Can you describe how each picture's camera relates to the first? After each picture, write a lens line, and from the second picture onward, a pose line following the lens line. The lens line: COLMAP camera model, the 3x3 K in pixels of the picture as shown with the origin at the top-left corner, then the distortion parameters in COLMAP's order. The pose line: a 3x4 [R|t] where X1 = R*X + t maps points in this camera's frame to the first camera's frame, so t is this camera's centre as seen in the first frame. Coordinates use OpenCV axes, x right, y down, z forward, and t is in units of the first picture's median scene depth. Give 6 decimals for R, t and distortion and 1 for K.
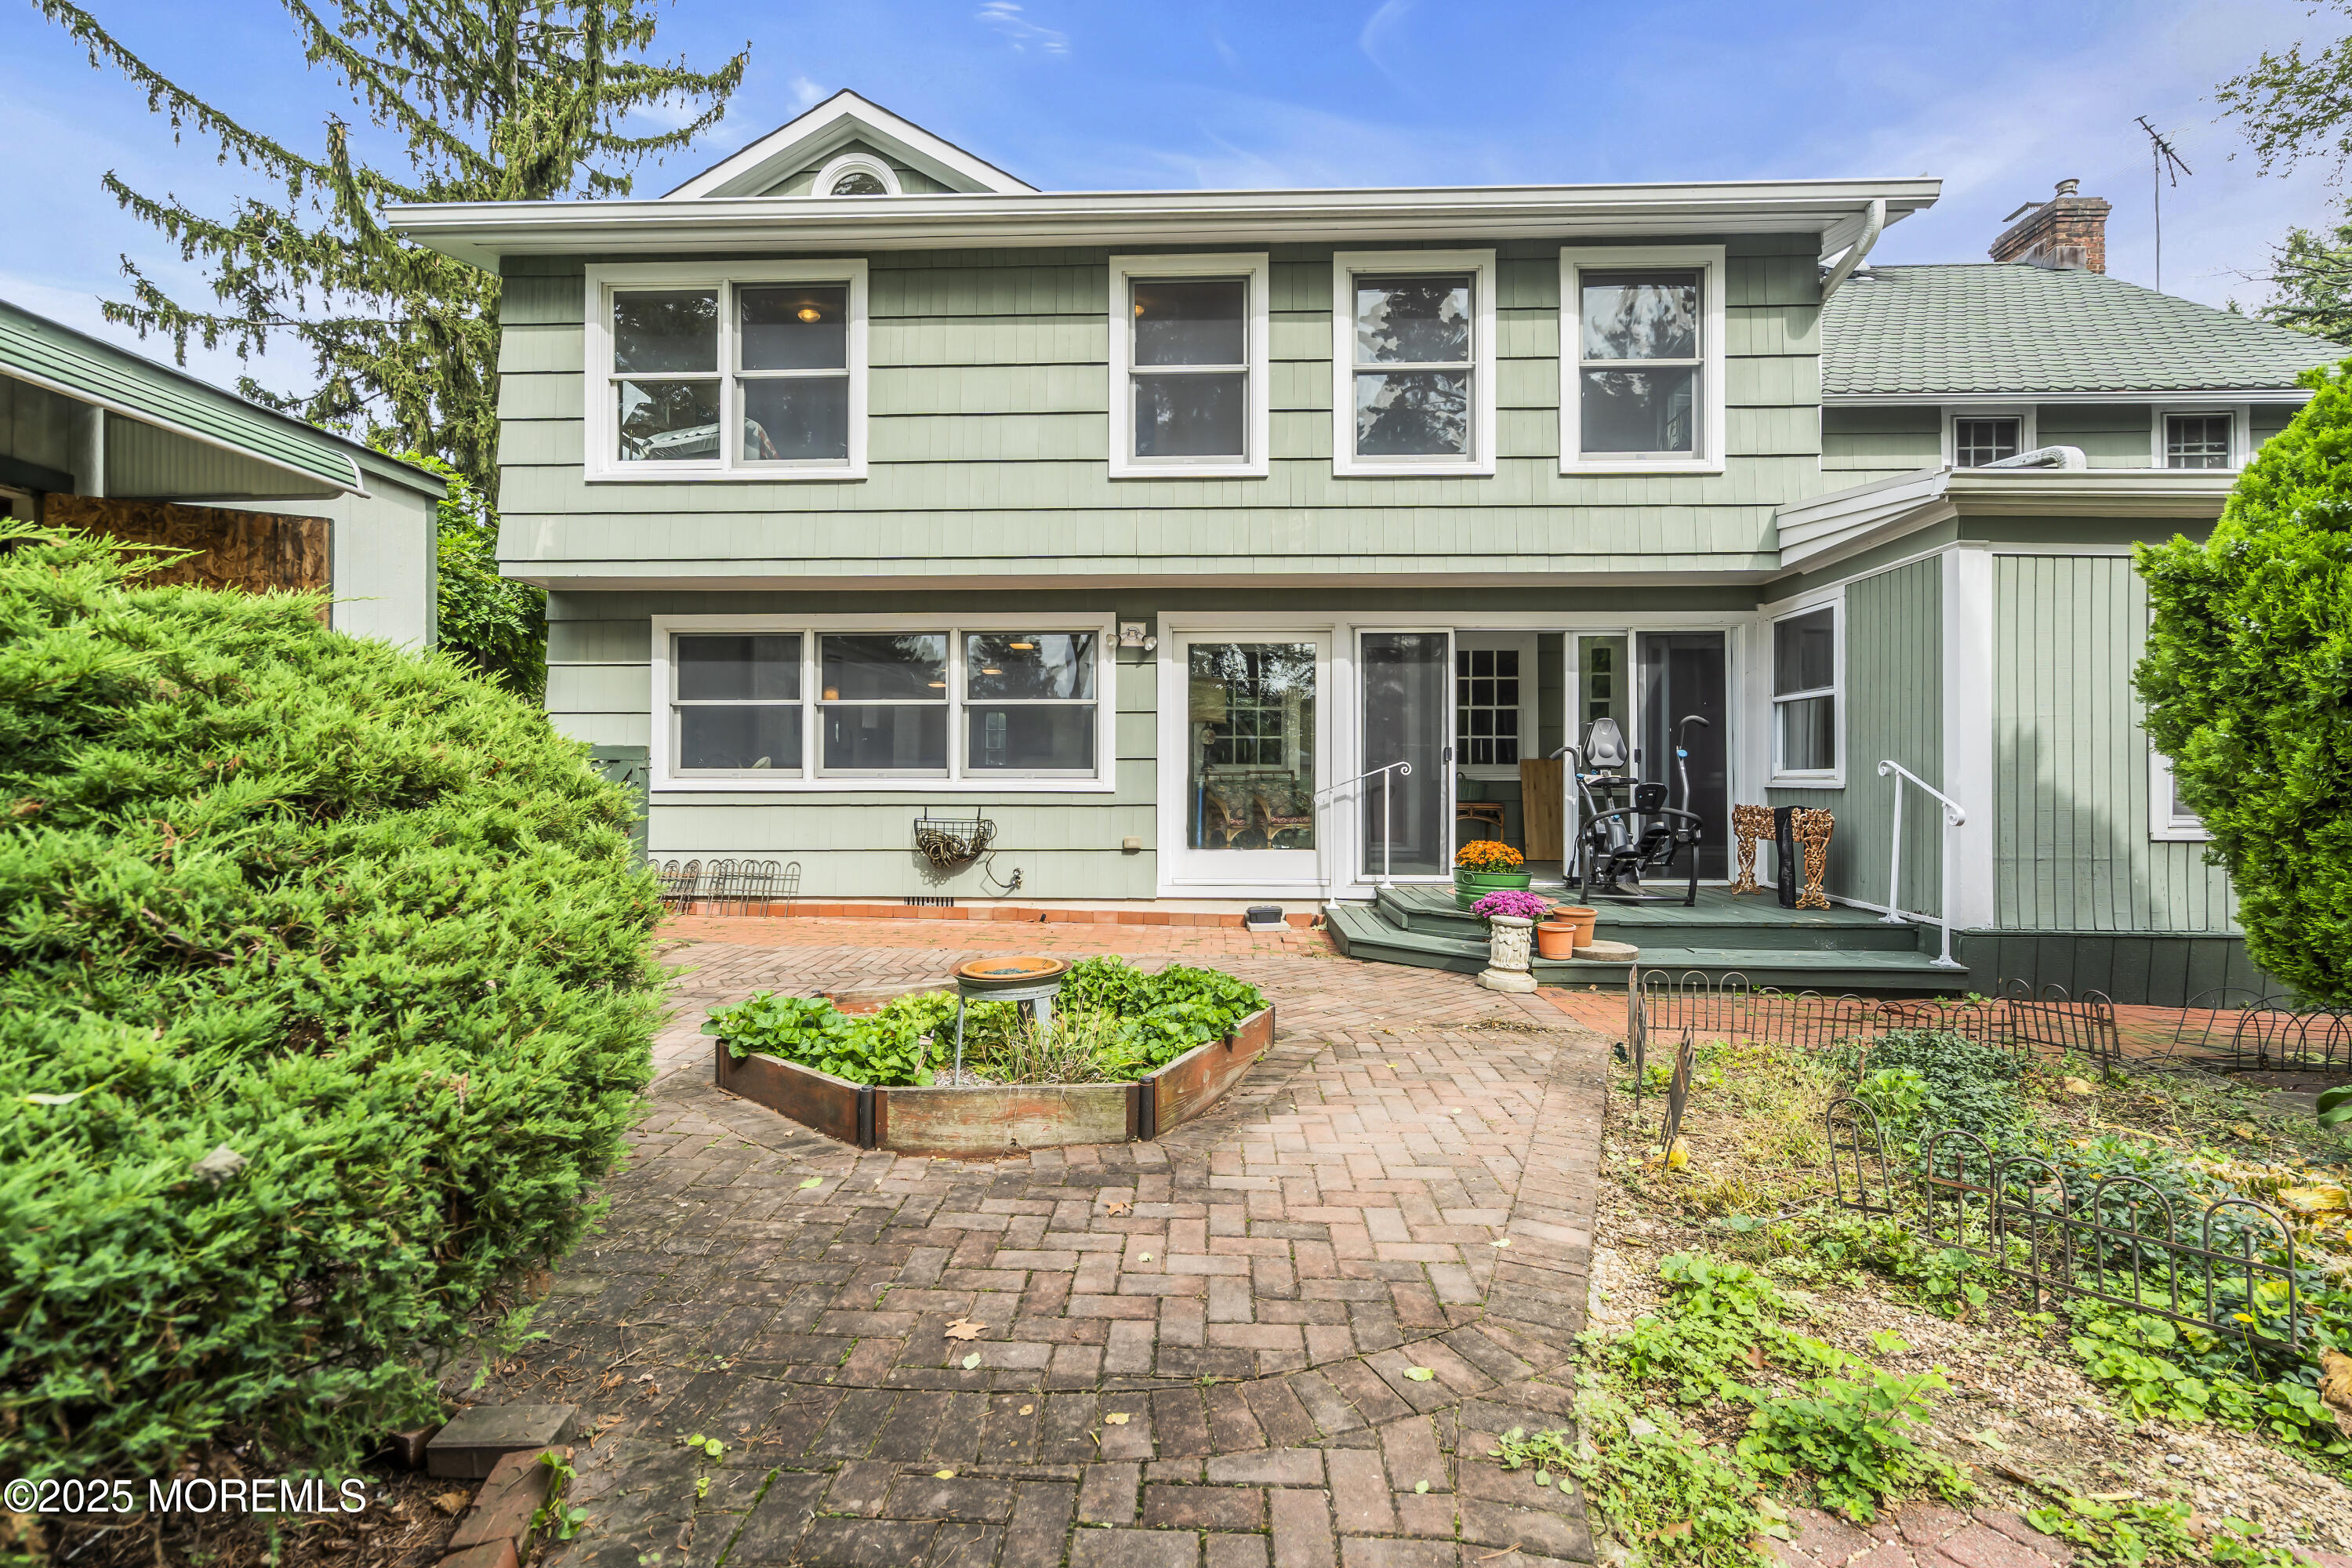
lens RADIAL K [[1086.7, 0, 1166.0], [0, 1086.7, 786.3], [0, 0, 1]] dist [-0.002052, 0.000019]
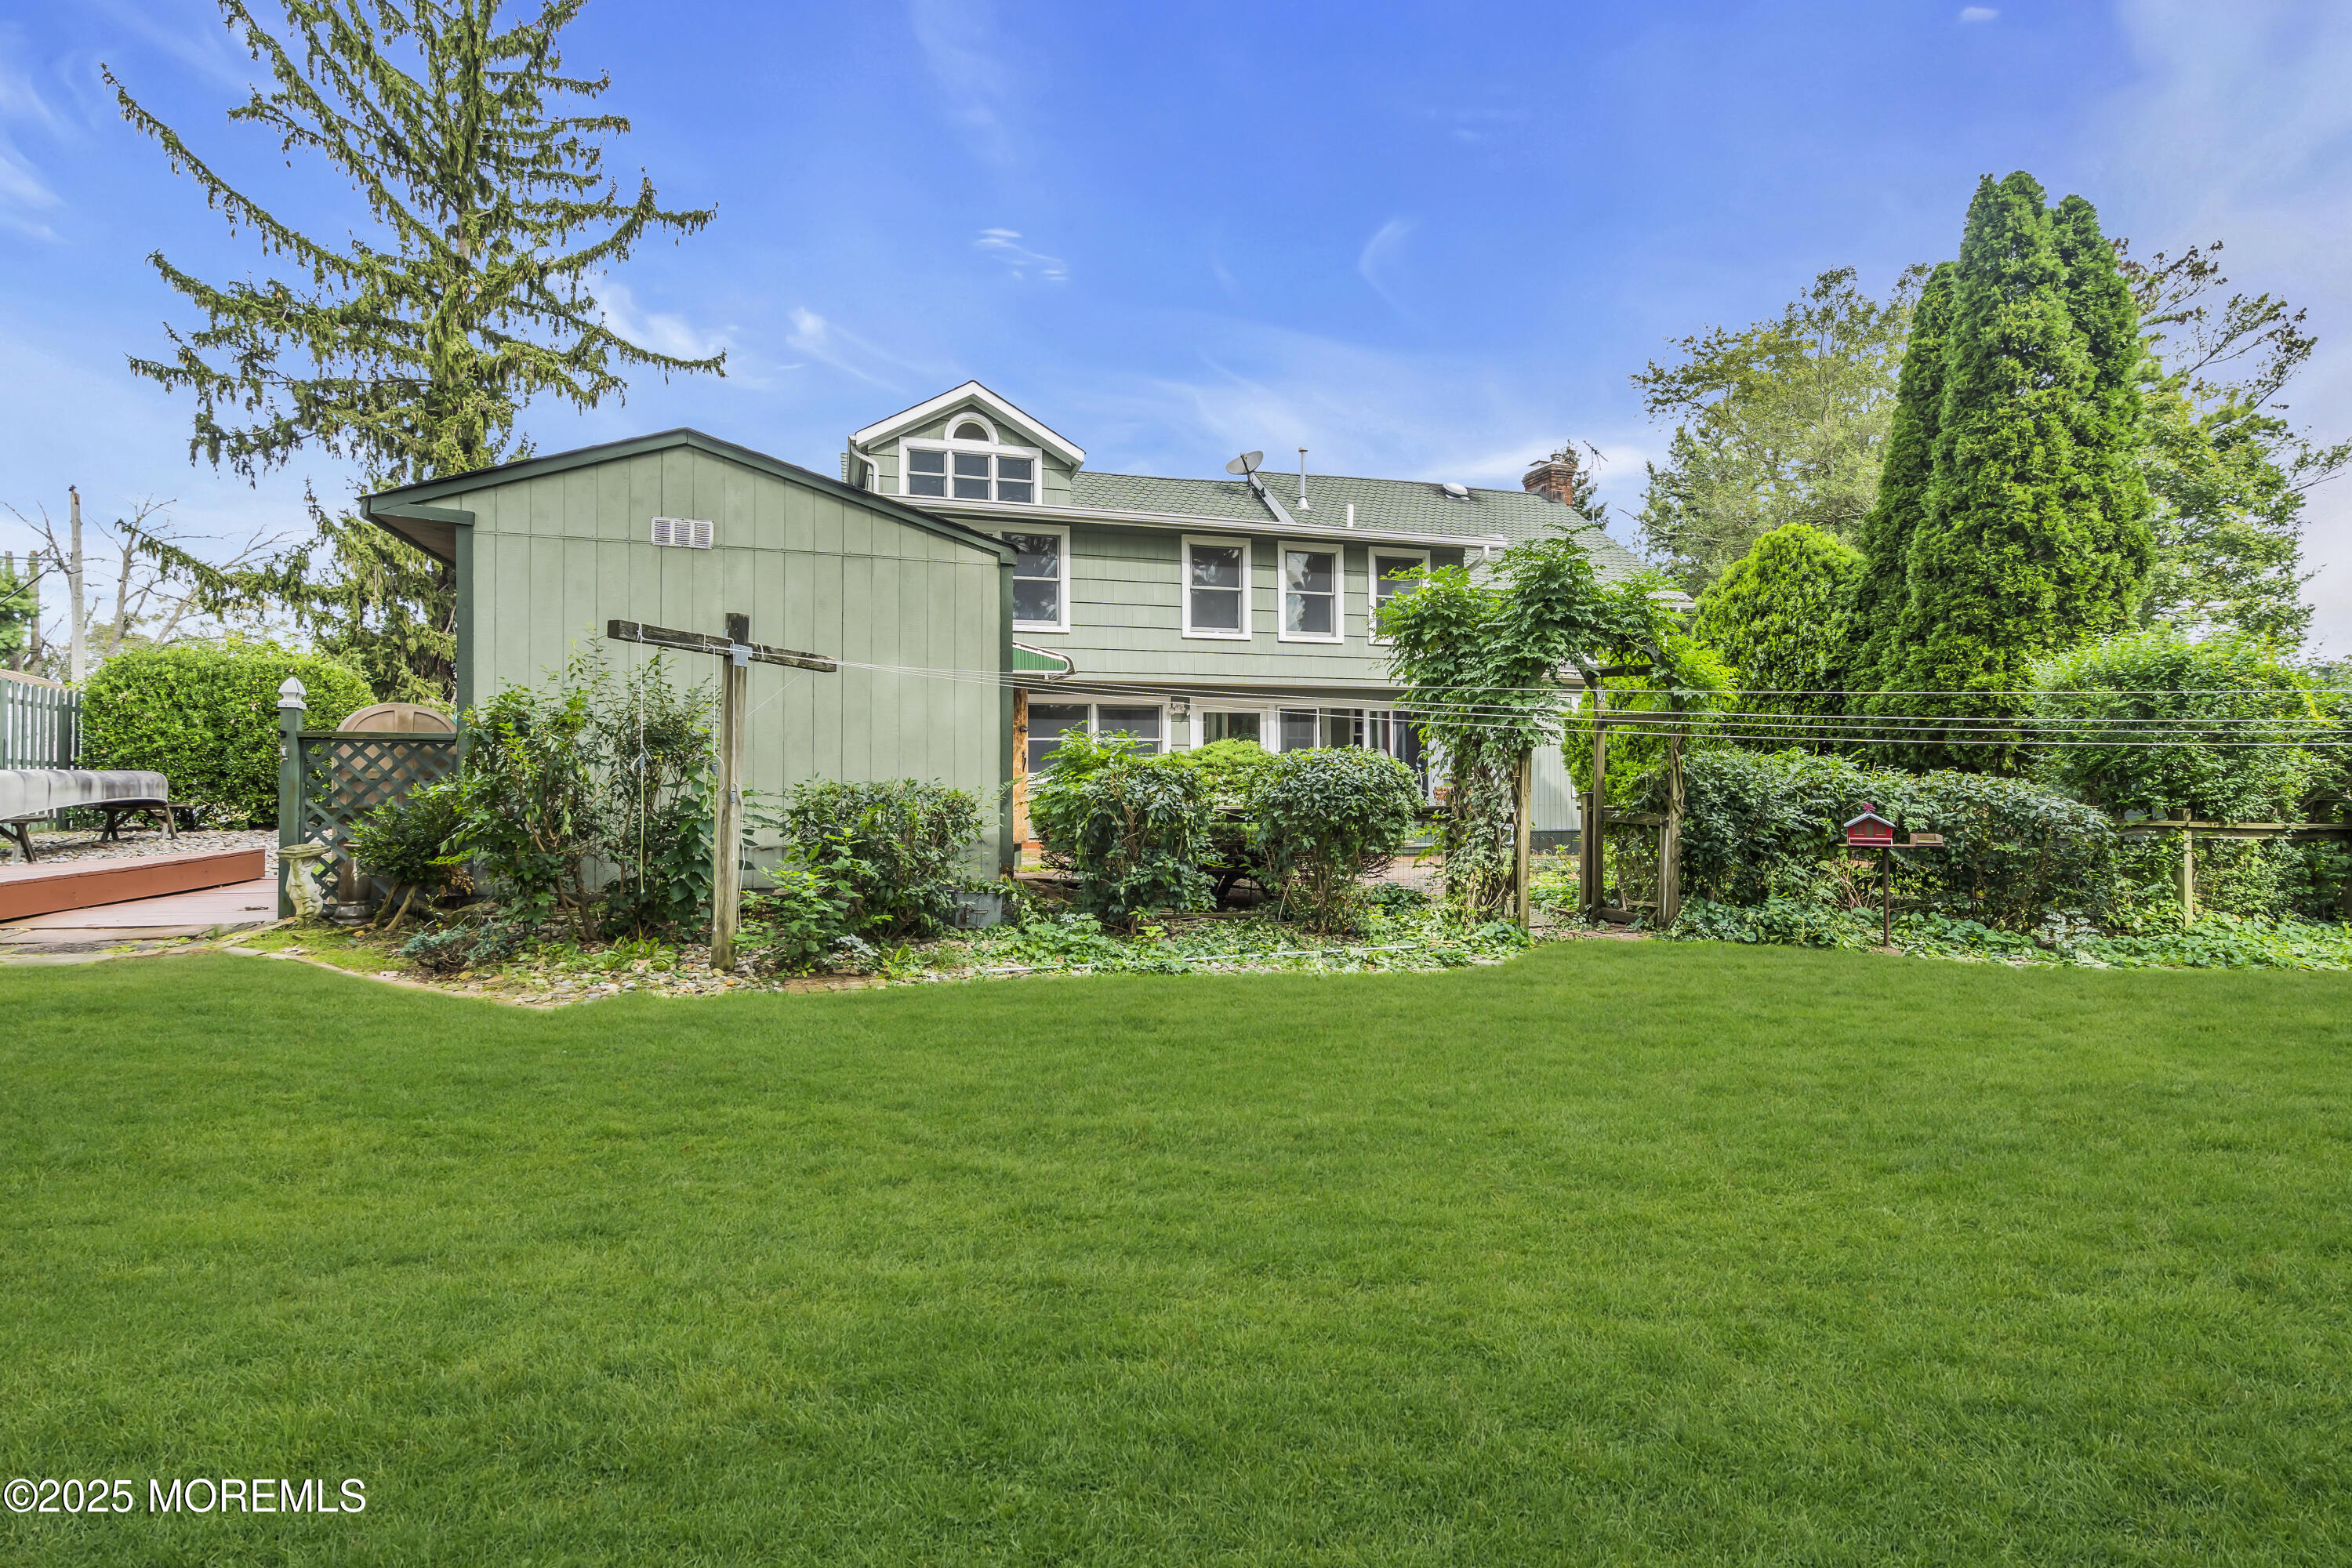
lens RADIAL K [[1086.7, 0, 1189.6], [0, 1086.7, 776.7], [0, 0, 1]] dist [-0.002052, 0.000019]
pose [[0.938240, -0.006895, 0.345916, -0.771175], [0.006591, 0.999976, 0.002056, -0.012772], [-0.345922, 0.000351, 0.938263, -1.003419]]
